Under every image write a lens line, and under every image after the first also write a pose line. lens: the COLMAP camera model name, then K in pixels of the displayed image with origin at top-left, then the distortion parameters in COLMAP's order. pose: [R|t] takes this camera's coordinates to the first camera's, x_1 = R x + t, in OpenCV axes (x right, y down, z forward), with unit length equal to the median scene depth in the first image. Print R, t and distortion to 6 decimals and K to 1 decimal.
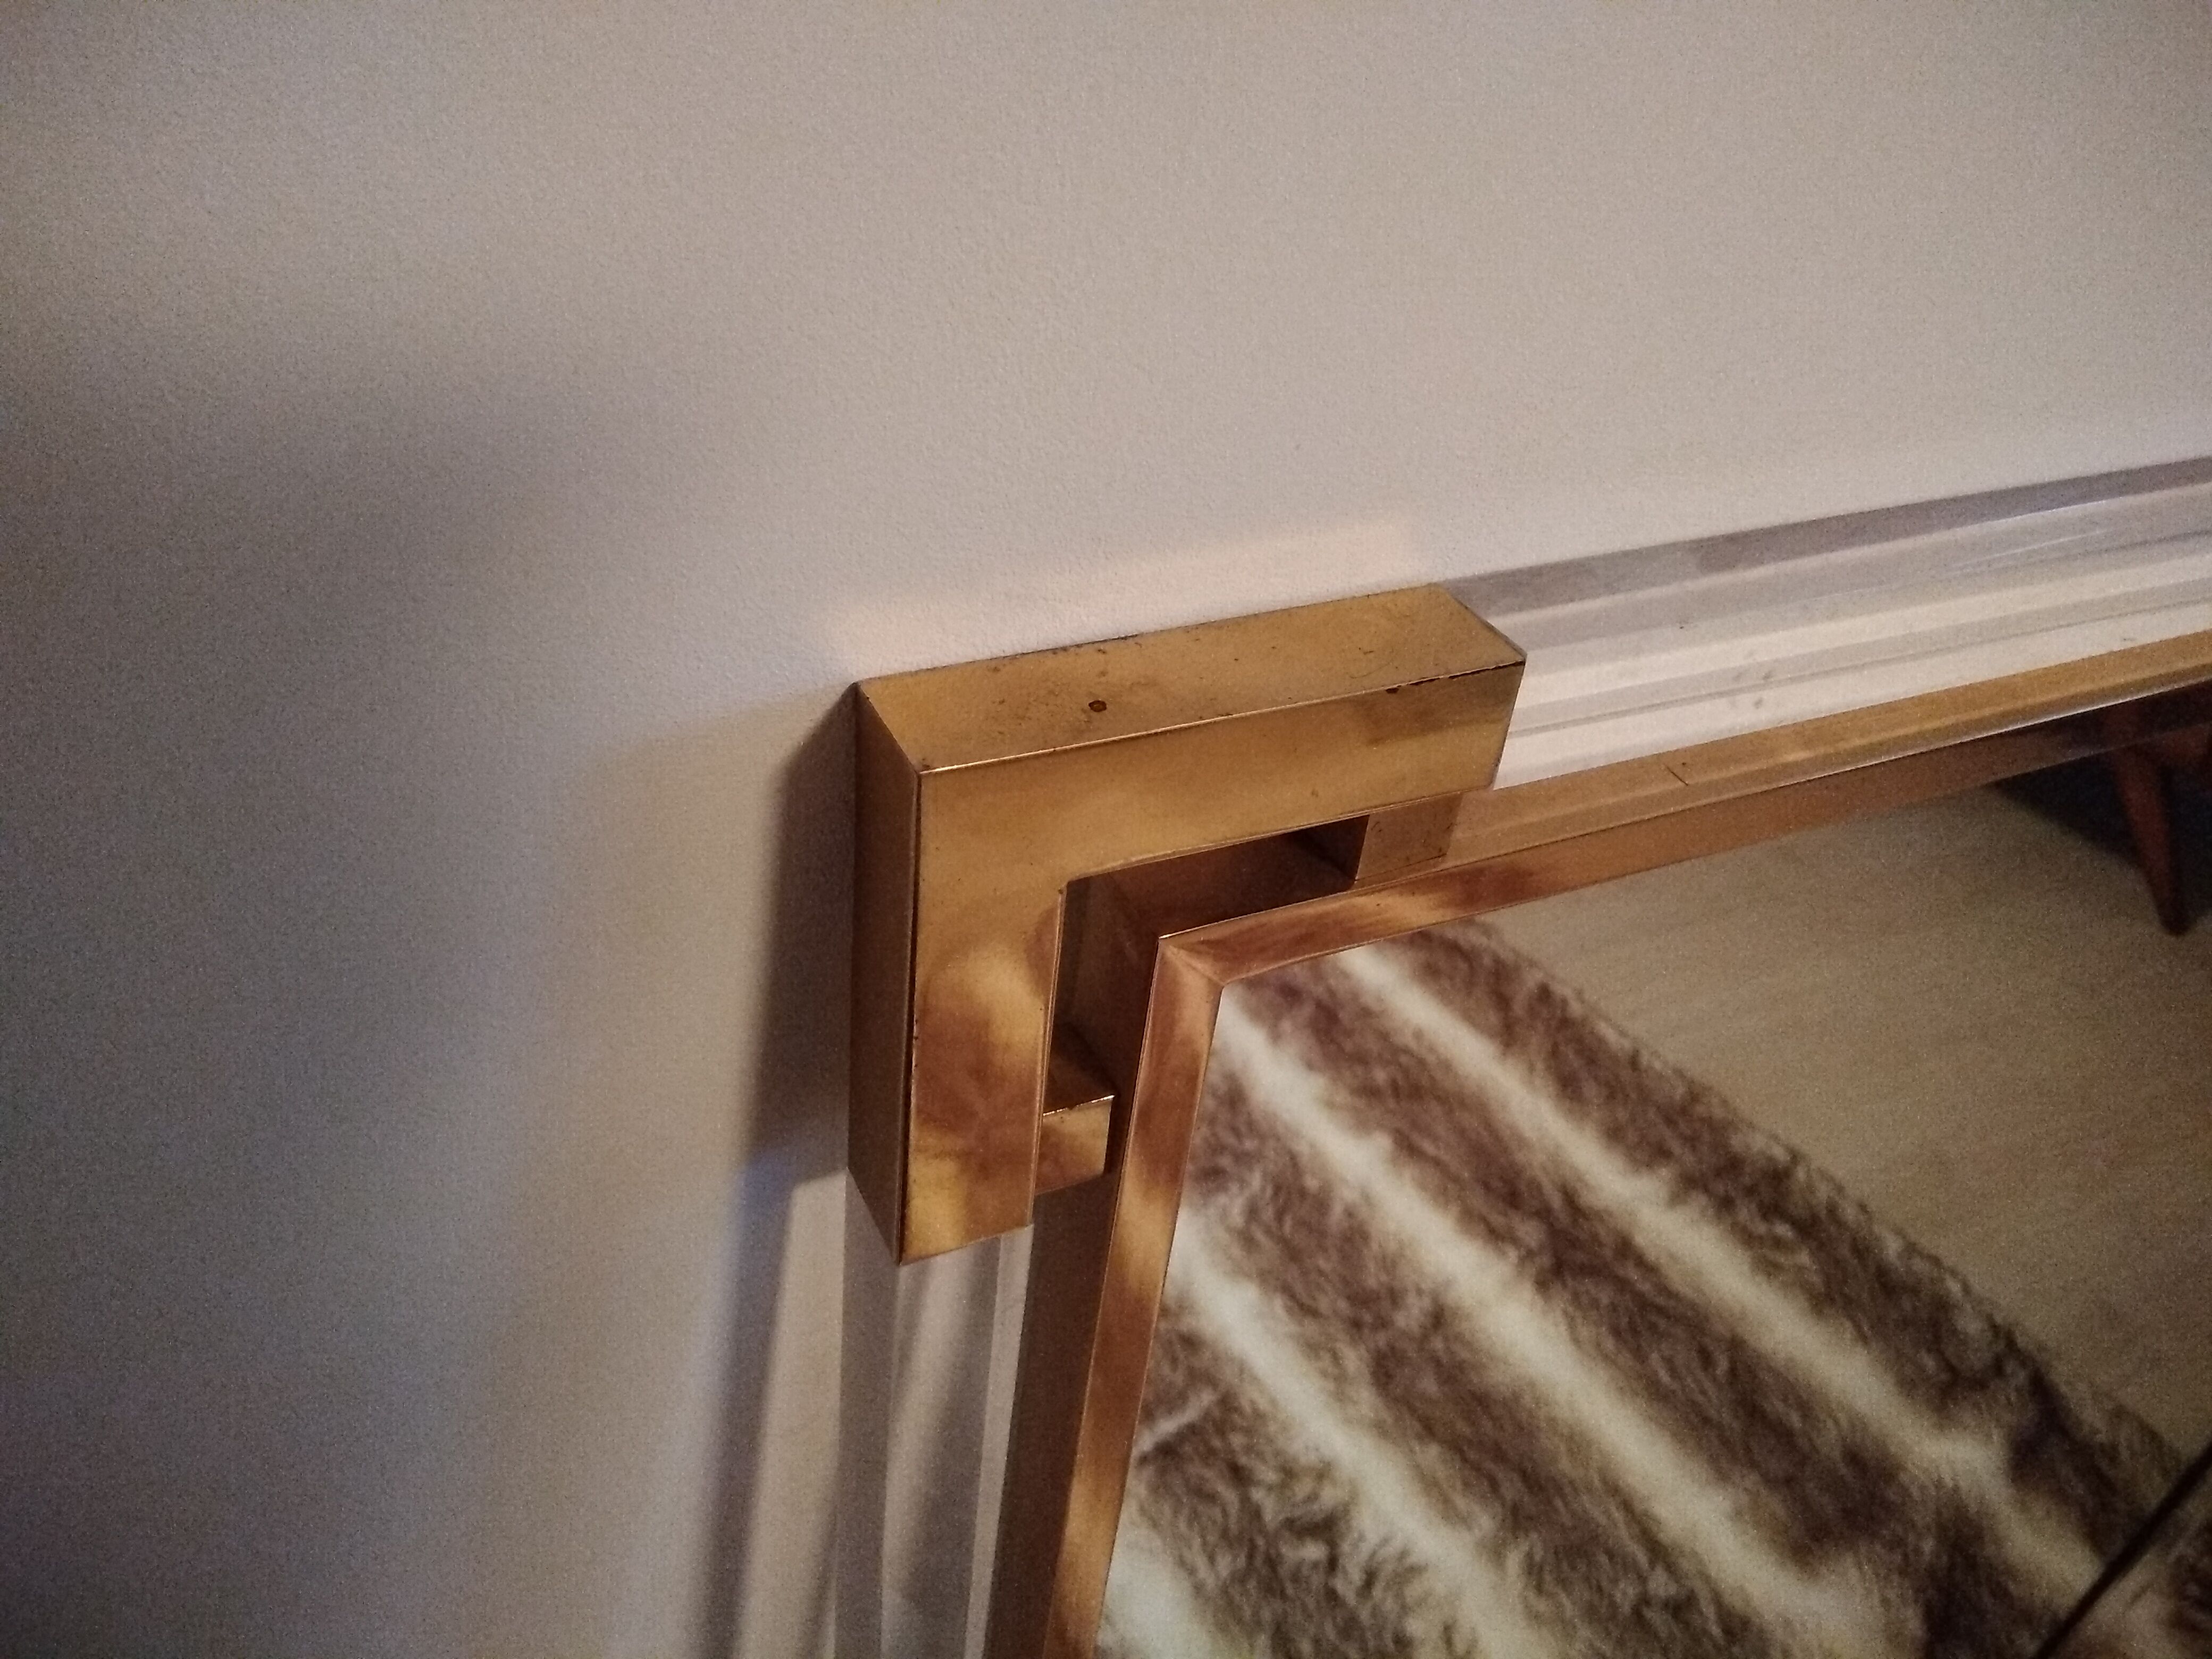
lens RADIAL K [[1754.0, 0, 1106.0], [0, 1754.0, 829.5], [0, 0, 1]] dist [0.095478, -0.188495]
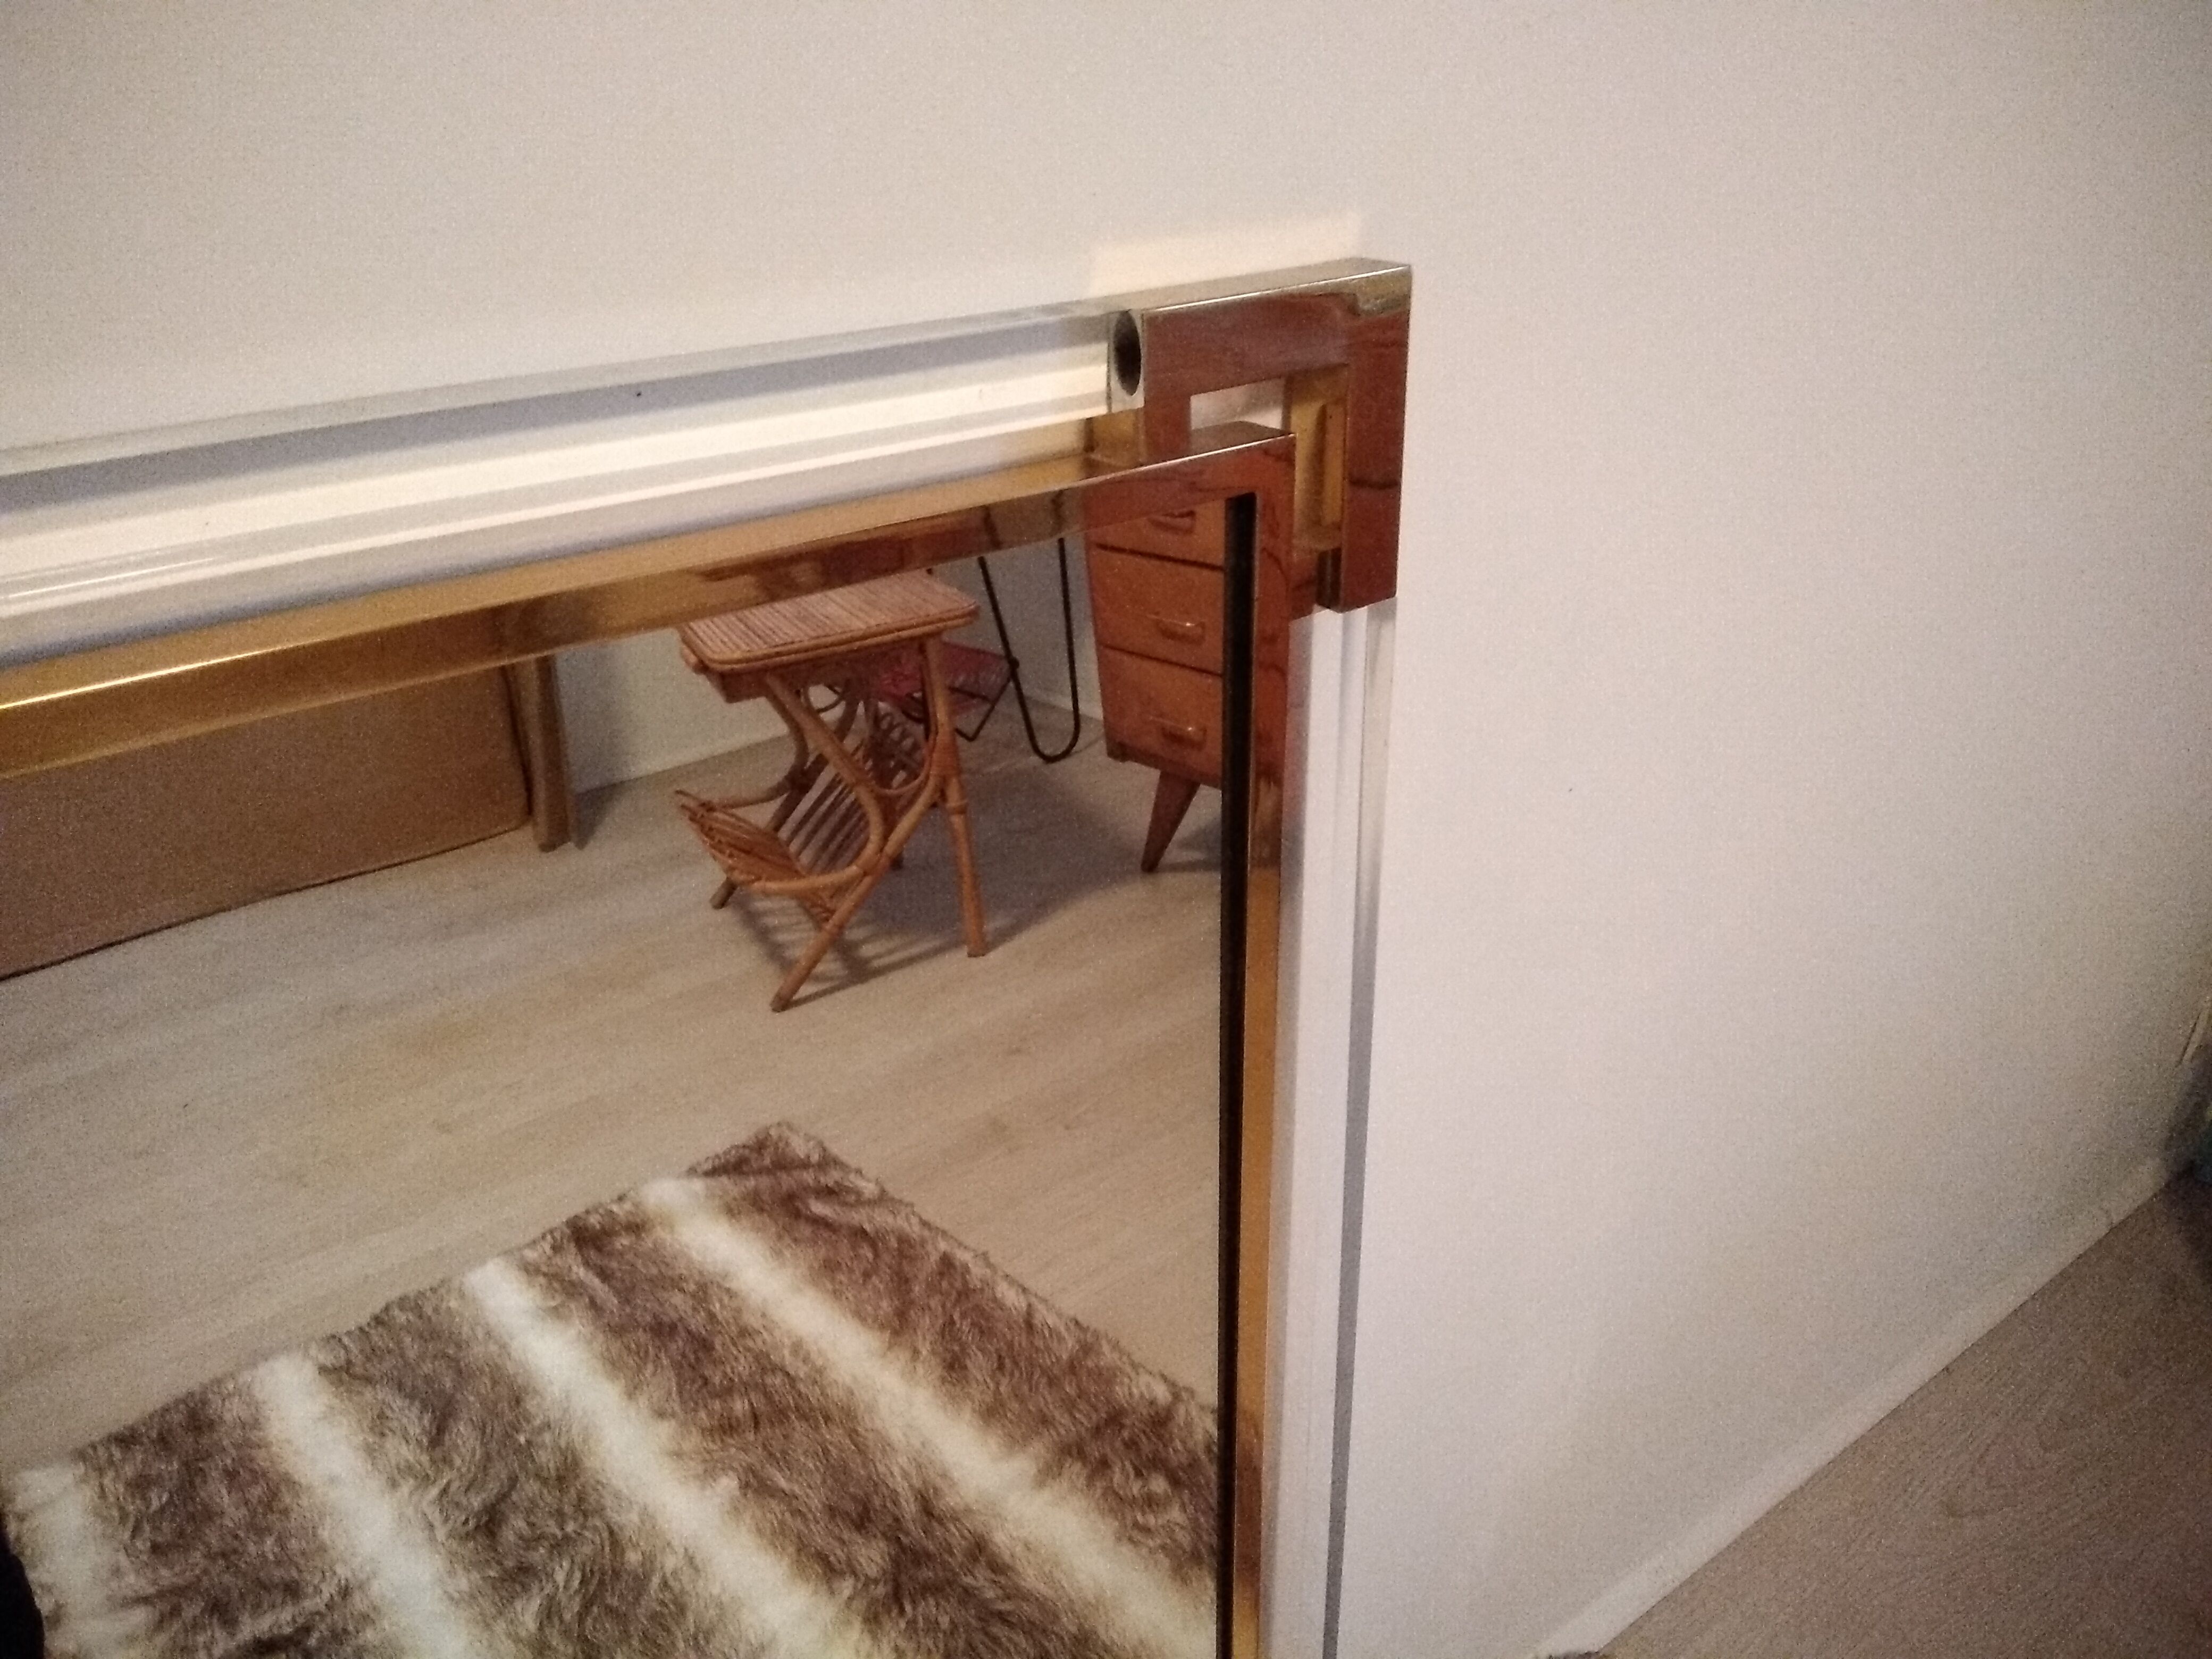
lens RADIAL K [[1754.0, 0, 1106.0], [0, 1754.0, 829.5], [0, 0, 1]] dist [0.095478, -0.188495]
pose [[0.975205, -0.192615, 0.108968, 0.324562], [0.207269, 0.967519, -0.144731, 0.028076], [-0.077552, 0.163728, 0.983453, 0.059764]]
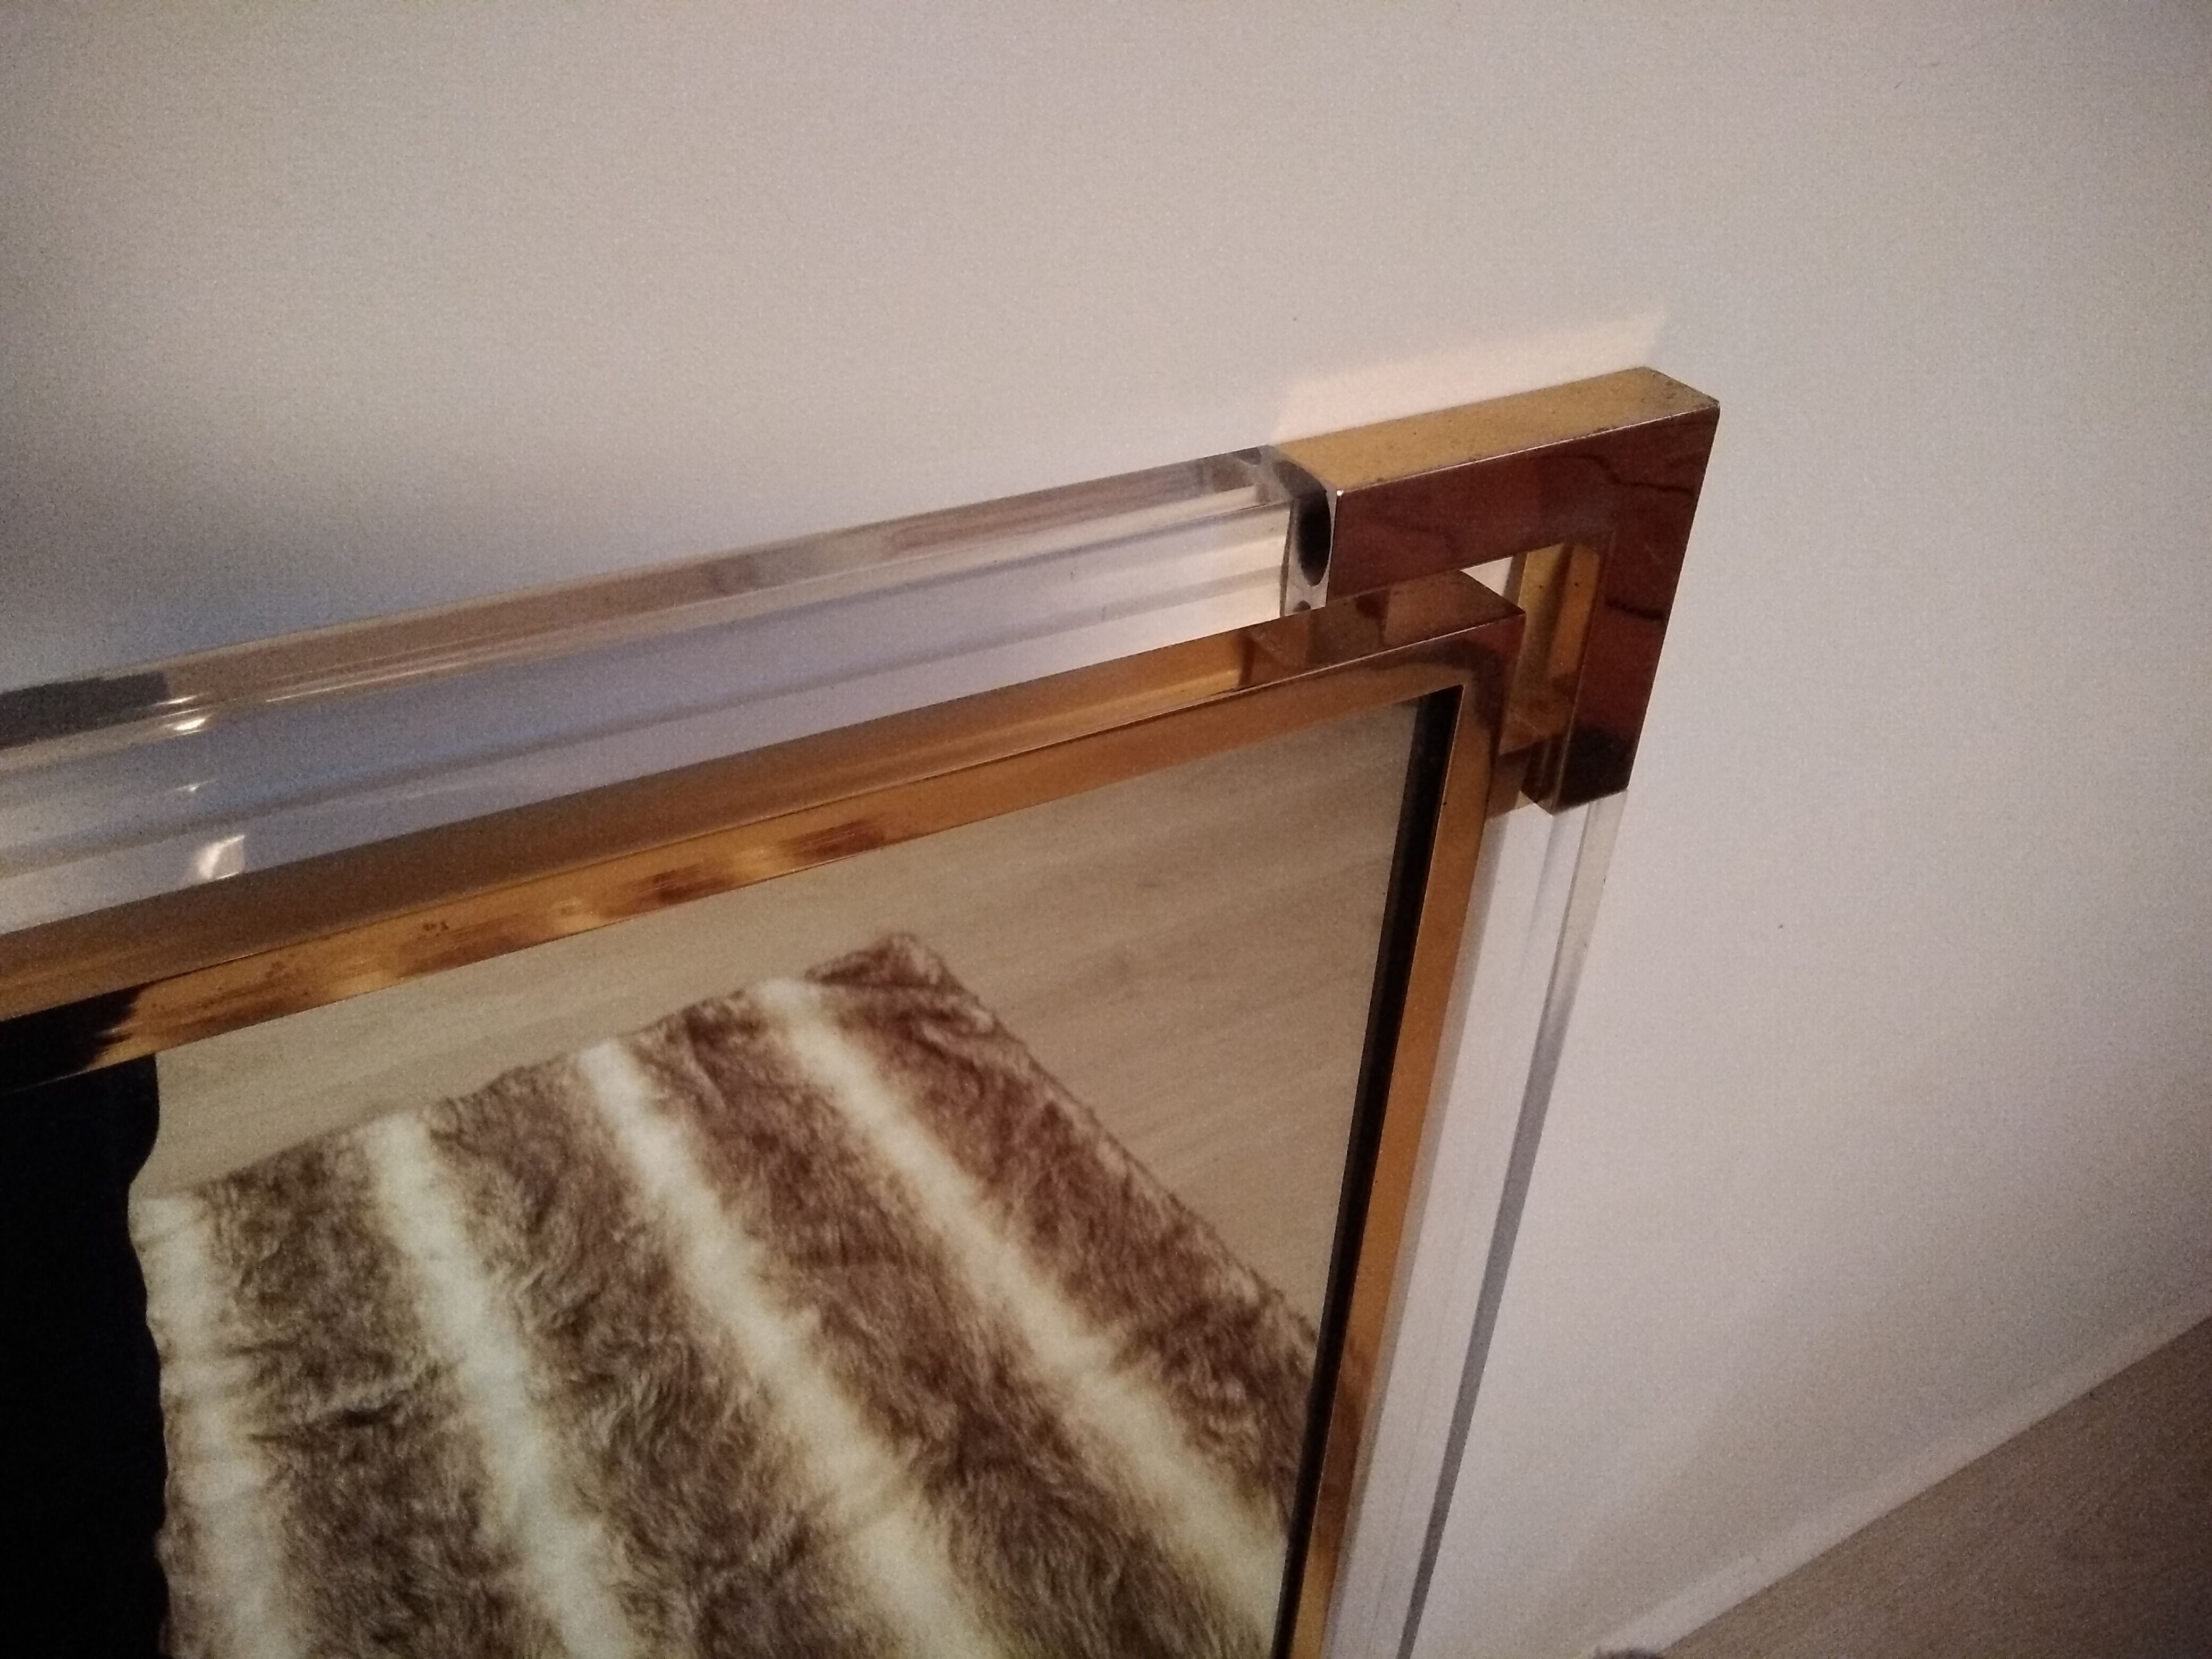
lens RADIAL K [[1754.0, 0, 1106.0], [0, 1754.0, 829.5], [0, 0, 1]] dist [0.095478, -0.188495]
pose [[0.996677, -0.081448, -0.000829, 0.344117], [0.081444, 0.996670, -0.004076, -0.056423], [0.001159, 0.003995, 0.999991, 0.112897]]
